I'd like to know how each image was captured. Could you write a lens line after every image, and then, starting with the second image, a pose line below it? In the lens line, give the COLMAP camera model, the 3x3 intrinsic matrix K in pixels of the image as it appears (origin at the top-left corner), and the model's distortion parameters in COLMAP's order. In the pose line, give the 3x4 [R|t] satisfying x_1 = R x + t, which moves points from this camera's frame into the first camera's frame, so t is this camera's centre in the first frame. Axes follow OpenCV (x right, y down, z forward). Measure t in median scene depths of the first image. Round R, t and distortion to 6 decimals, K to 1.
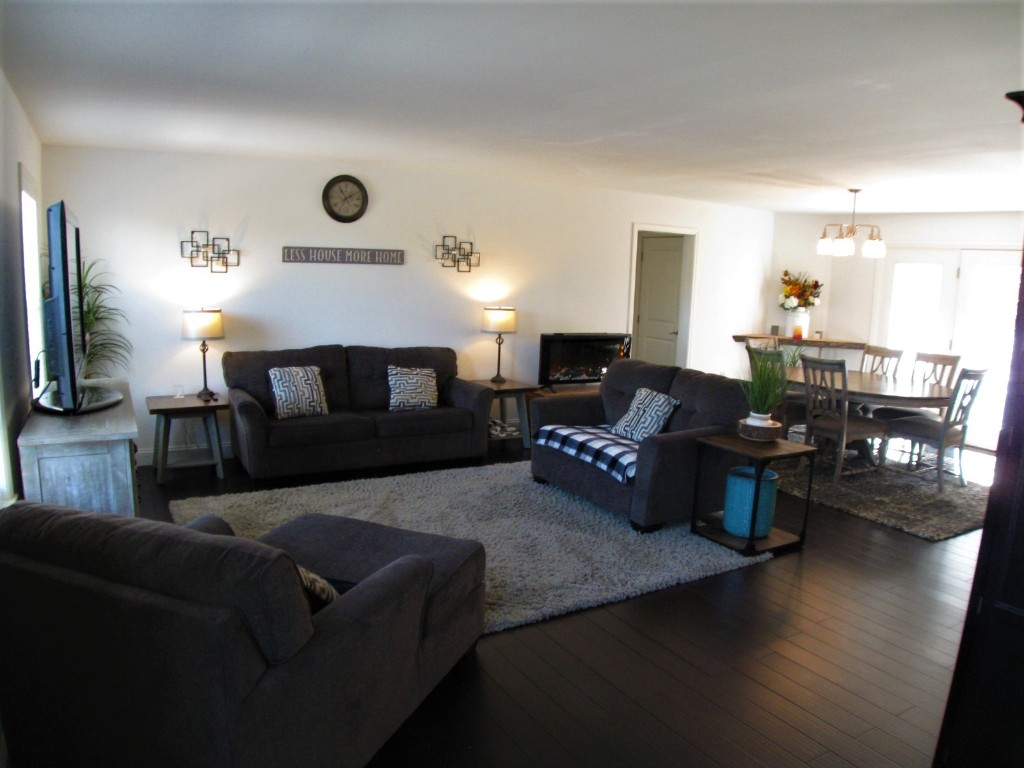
lens RADIAL K [[764.9, 0, 512.3], [0, 764.9, 408.7], [0, 0, 1]] dist [-0.130649, 0.000714]
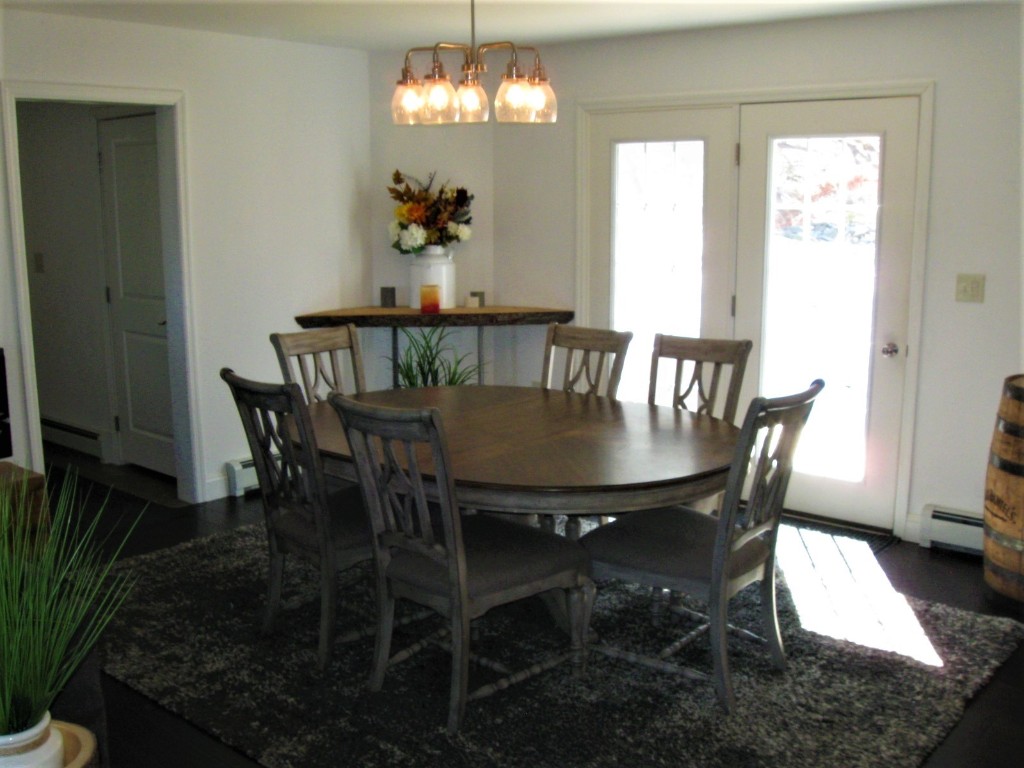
lens RADIAL K [[1038.4, 0, 512.0], [0, 1038.4, 384.0], [0, 0, 1]] dist [-0.149439, 0.000037]
pose [[0.950631, -0.092064, 0.296353, 0.229872], [0.090140, 0.995725, 0.020180, -0.056589], [-0.296944, 0.007529, 0.954865, 0.352942]]
